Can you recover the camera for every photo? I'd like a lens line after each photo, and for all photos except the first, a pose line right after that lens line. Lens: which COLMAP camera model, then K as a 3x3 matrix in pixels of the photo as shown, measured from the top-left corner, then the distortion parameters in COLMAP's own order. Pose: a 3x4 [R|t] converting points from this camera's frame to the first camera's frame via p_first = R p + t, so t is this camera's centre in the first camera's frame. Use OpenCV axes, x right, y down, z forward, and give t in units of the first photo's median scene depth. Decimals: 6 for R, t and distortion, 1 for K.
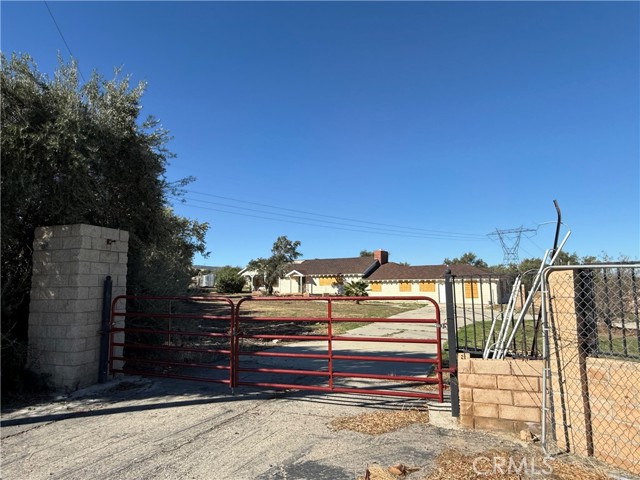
lens RADIAL K [[415.4, 0, 320.5], [0, 415.4, 235.2], [0, 0, 1]] dist [-0.005434, 0.003841]
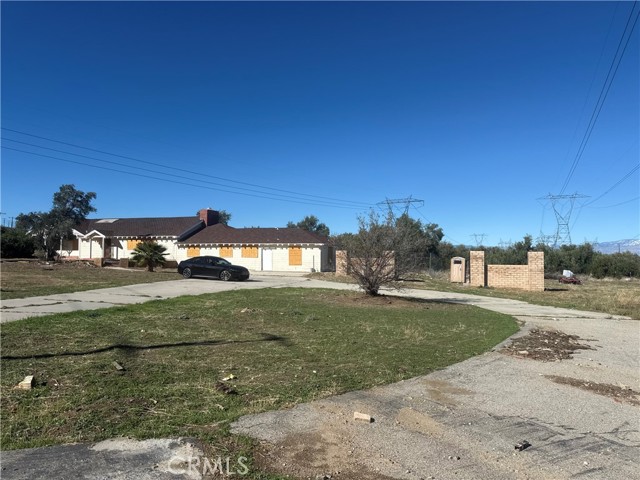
lens RADIAL K [[456.8, 0, 318.8], [0, 456.8, 239.0], [0, 0, 1]] dist [0.043980, -0.011316]
pose [[0.972395, 0.021988, 0.232303, 0.940927], [-0.041097, 0.996126, 0.077739, 0.096637], [-0.229694, -0.085140, 0.969532, 0.283427]]
